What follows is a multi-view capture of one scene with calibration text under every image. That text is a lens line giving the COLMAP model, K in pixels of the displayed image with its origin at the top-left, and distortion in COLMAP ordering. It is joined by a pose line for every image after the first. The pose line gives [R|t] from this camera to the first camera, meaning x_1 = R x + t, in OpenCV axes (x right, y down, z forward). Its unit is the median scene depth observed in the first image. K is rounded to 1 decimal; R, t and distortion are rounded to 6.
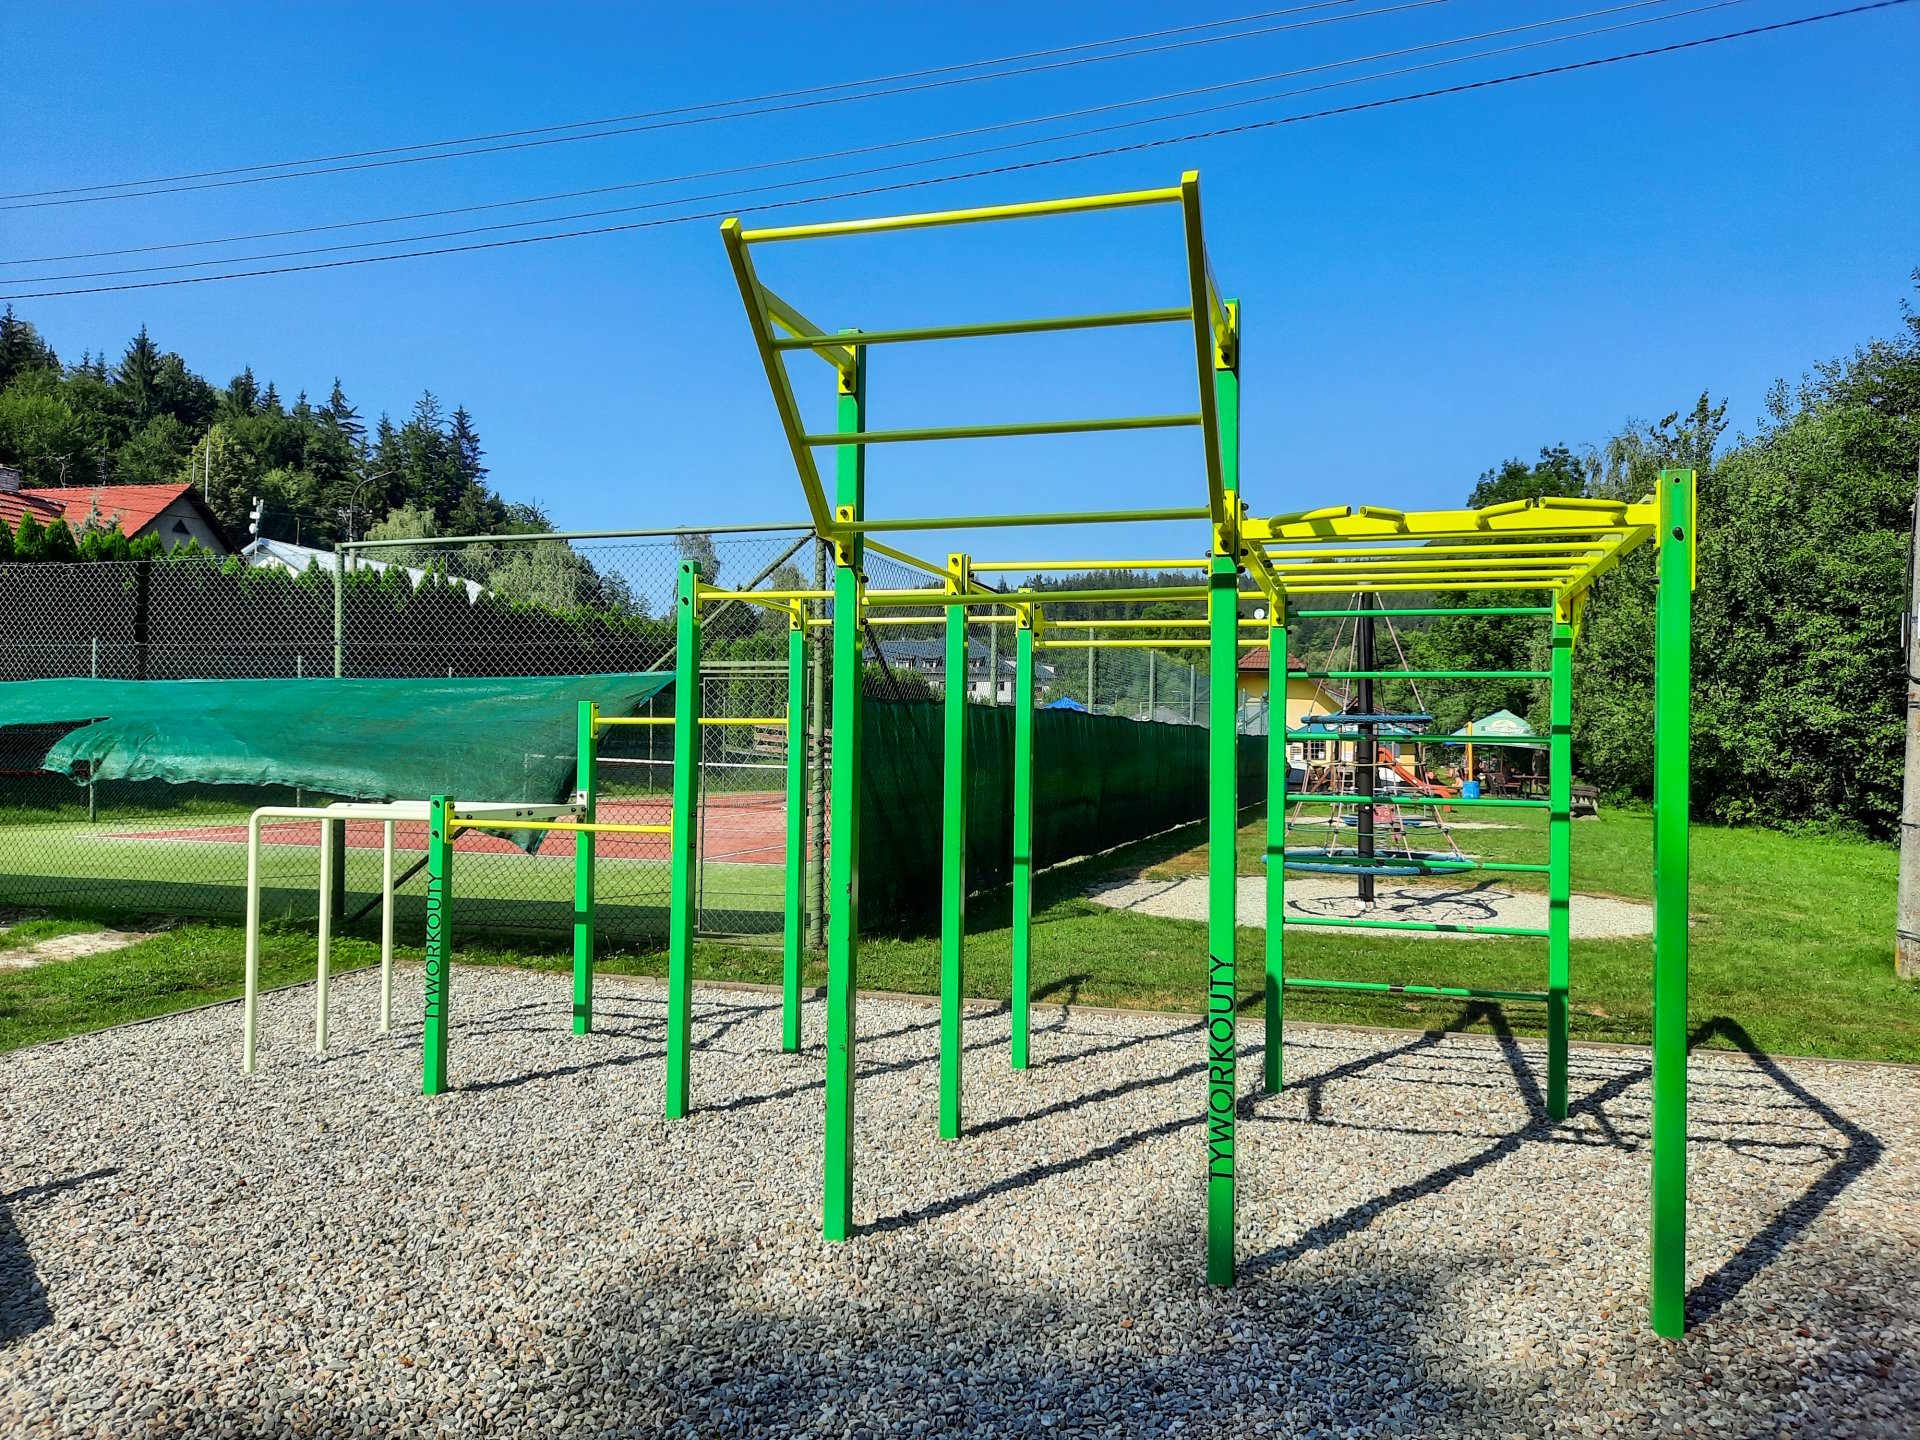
lens RADIAL K [[1395.1, 0, 964.3], [0, 1395.1, 731.2], [0, 0, 1]] dist [0.043720, -0.044830]
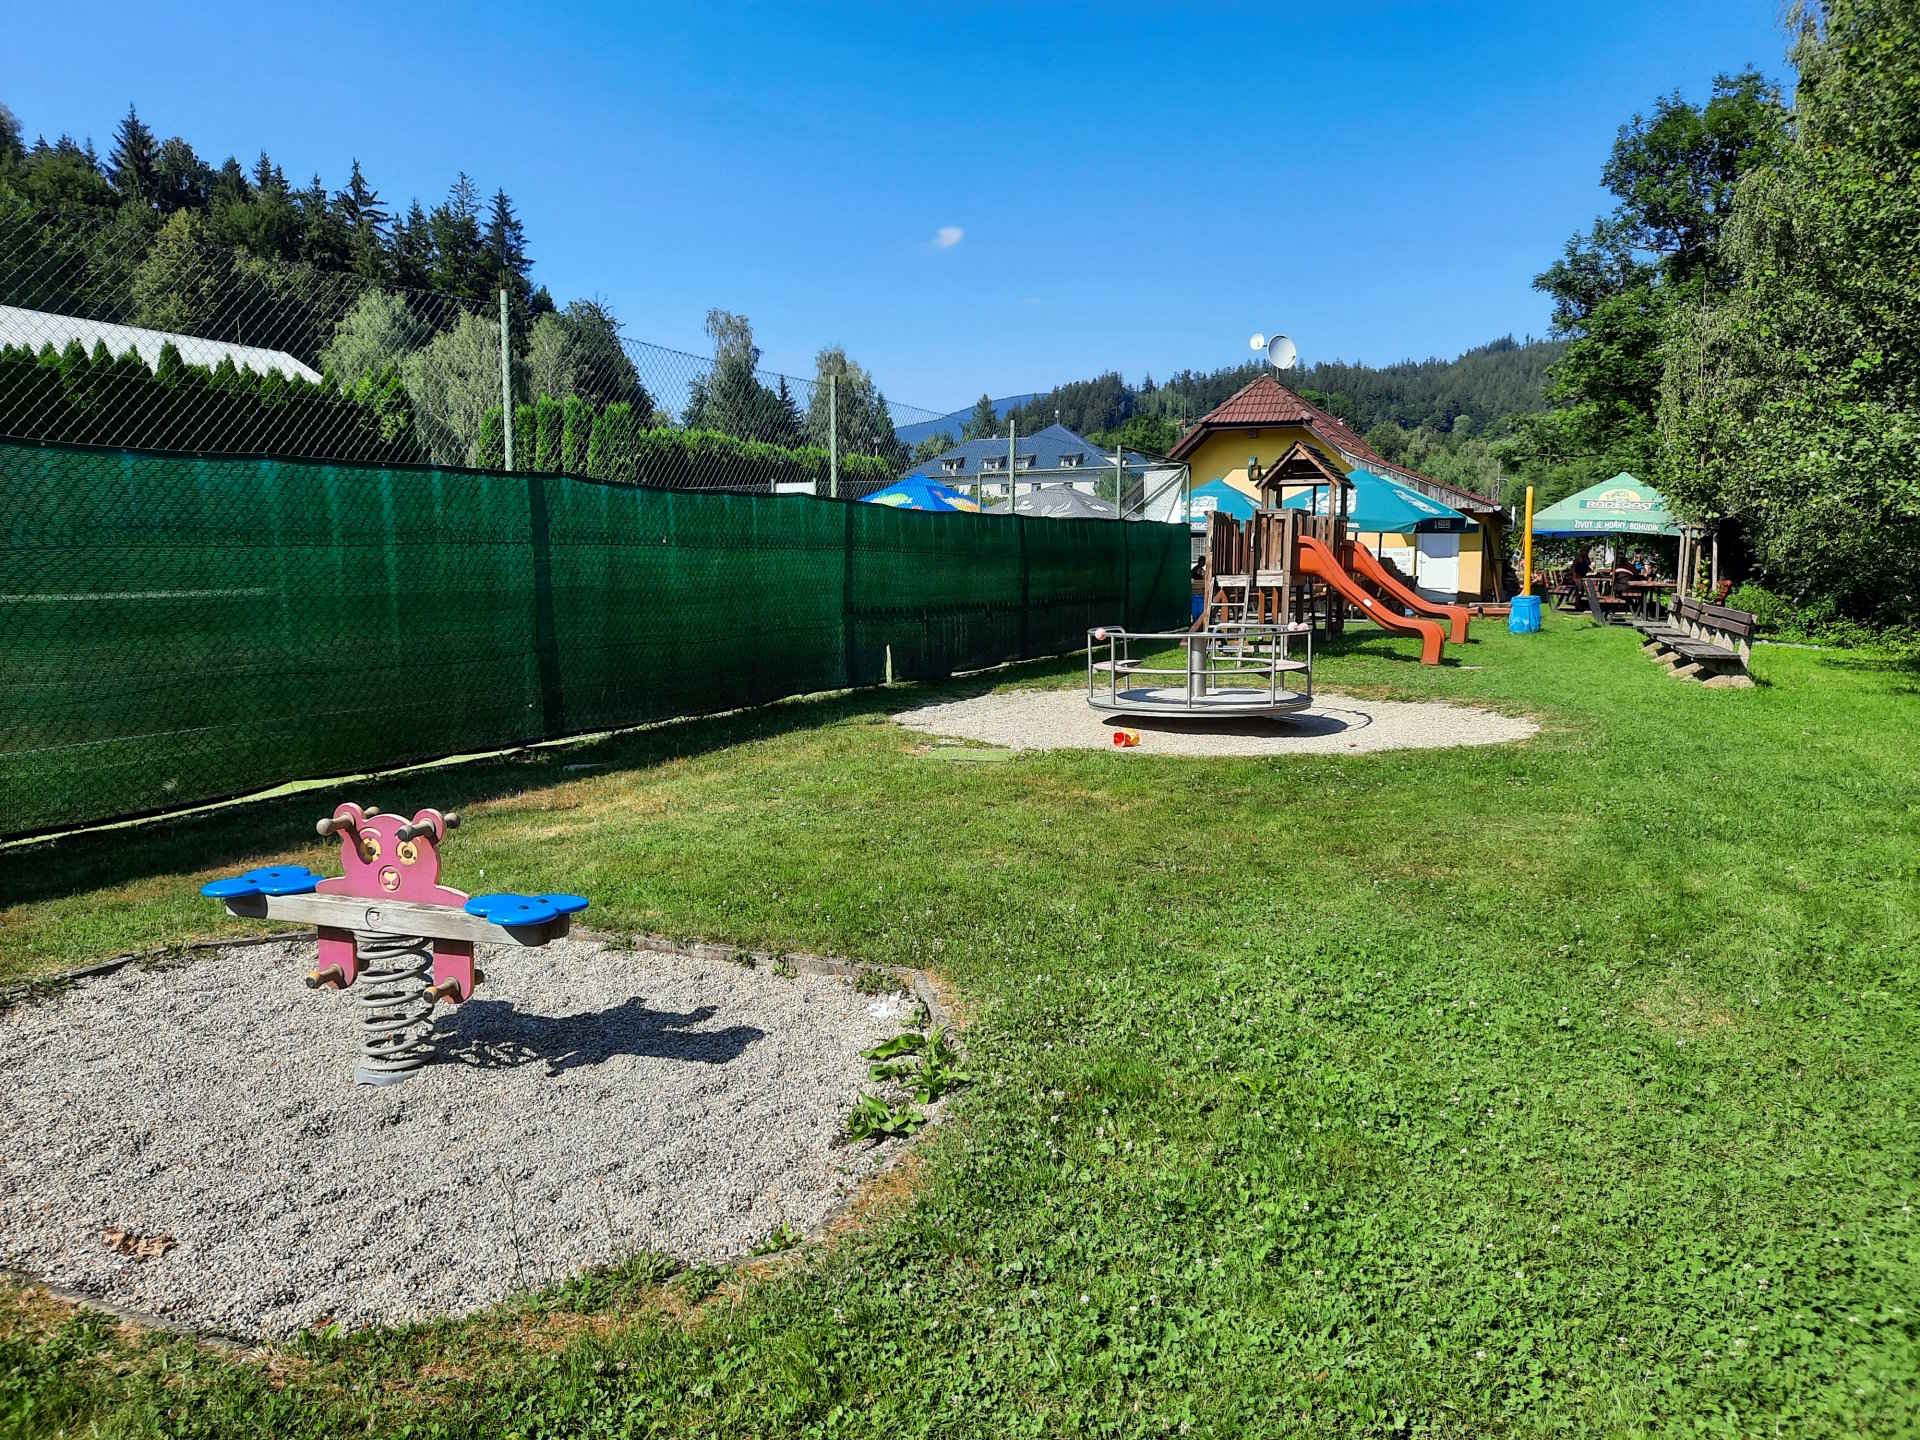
lens RADIAL K [[1395.1, 0, 962.9], [0, 1395.1, 714.1], [0, 0, 1]] dist [0.043720, -0.044830]
pose [[0.993659, -0.006918, -0.112221, 1.021547], [0.020730, 0.992267, 0.122377, 0.048430], [0.110507, -0.123927, 0.986119, 2.141176]]
